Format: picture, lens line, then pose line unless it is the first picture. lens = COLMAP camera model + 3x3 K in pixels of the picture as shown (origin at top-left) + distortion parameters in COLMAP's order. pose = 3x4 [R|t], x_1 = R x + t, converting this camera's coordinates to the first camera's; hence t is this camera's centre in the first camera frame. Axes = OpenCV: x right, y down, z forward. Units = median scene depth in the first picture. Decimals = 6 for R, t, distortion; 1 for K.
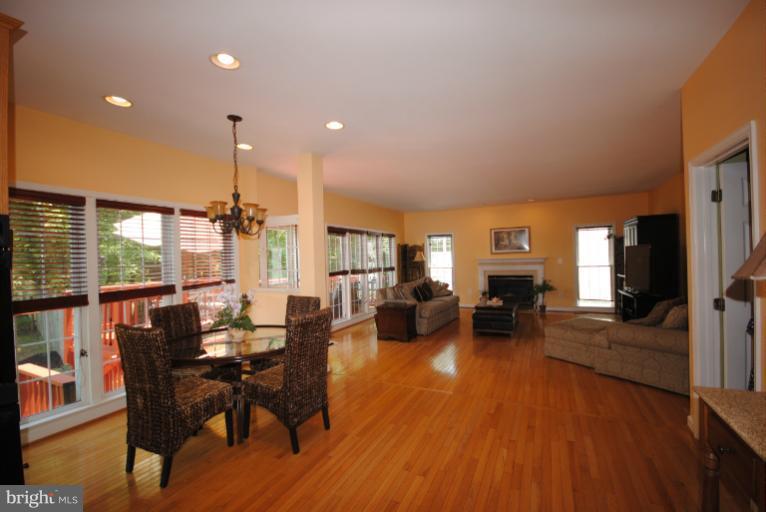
lens RADIAL K [[334.8, 0, 383.3], [0, 334.8, 258.5], [0, 0, 1]] dist [0.011905, -0.012103]
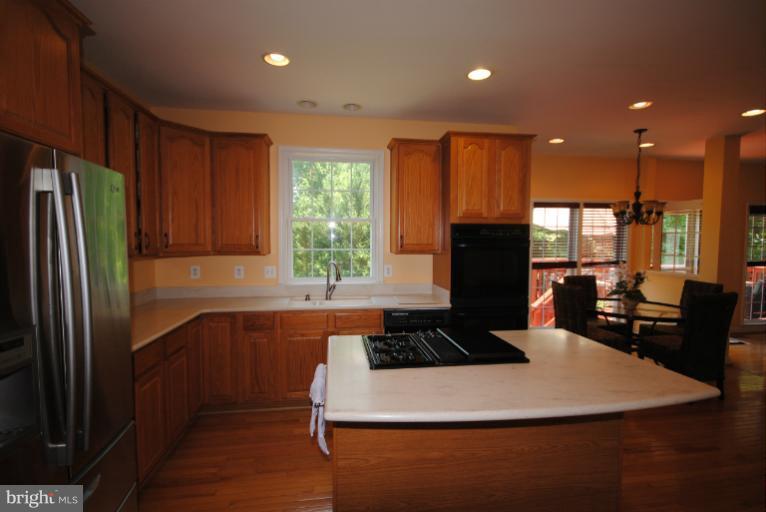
lens RADIAL K [[364.7, 0, 383.0], [0, 364.7, 256.0], [0, 0, 1]] dist [0.013803, -0.000386]
pose [[0.564619, 0.062701, -0.822966, 0.114577], [-0.022815, 0.997915, 0.060377, -0.010247], [0.825036, -0.015314, 0.564873, -0.379840]]
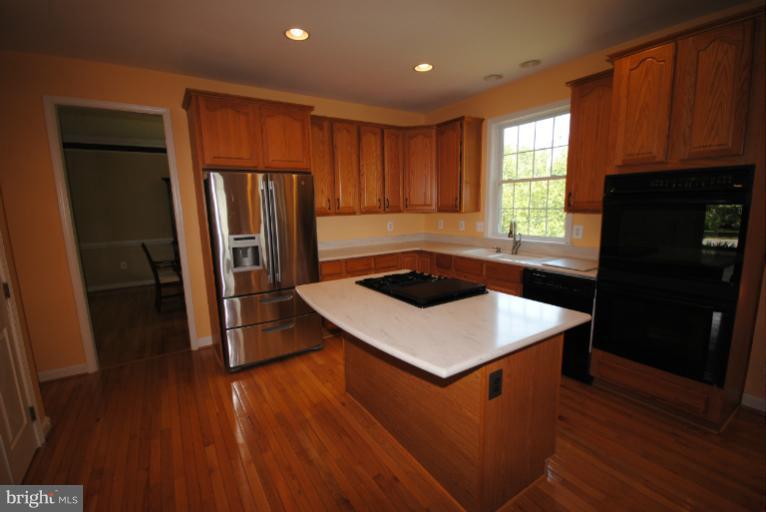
lens RADIAL K [[334.8, 0, 383.3], [0, 334.8, 258.5], [0, 0, 1]] dist [0.011905, -0.012103]
pose [[-0.504734, 0.177286, -0.844875, 0.245814], [0.030914, 0.981770, 0.187544, -0.015631], [0.862721, 0.068541, -0.501013, 0.121611]]
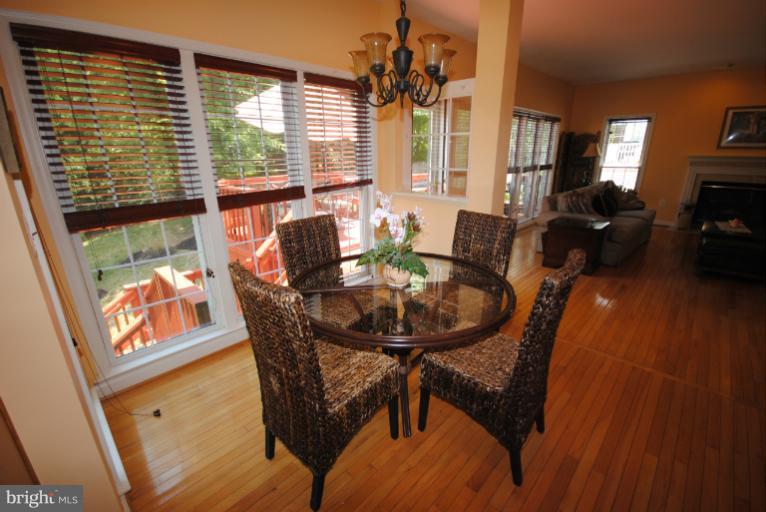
lens RADIAL K [[333.9, 0, 381.7], [0, 333.9, 259.3], [0, 0, 1]] dist [0.006730, -0.012065]
pose [[0.950702, 0.108005, -0.290690, -0.187709], [-0.013063, 0.950505, 0.310434, 0.000037], [0.309831, -0.291333, 0.905058, 0.281256]]
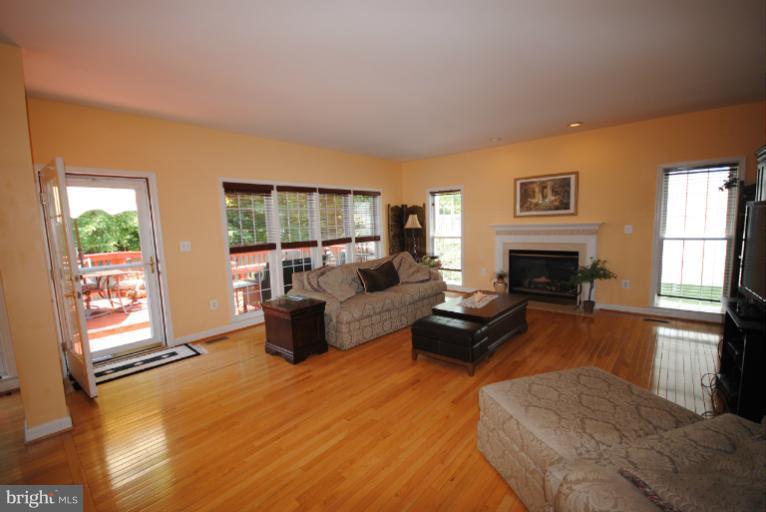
lens RADIAL K [[333.9, 0, 381.7], [0, 333.9, 259.3], [0, 0, 1]] dist [0.006730, -0.012065]
pose [[0.963787, 0.023210, -0.265663, 0.494738], [0.008591, 0.992986, 0.117921, -0.023387], [0.266536, -0.115933, 0.956827, 0.585001]]
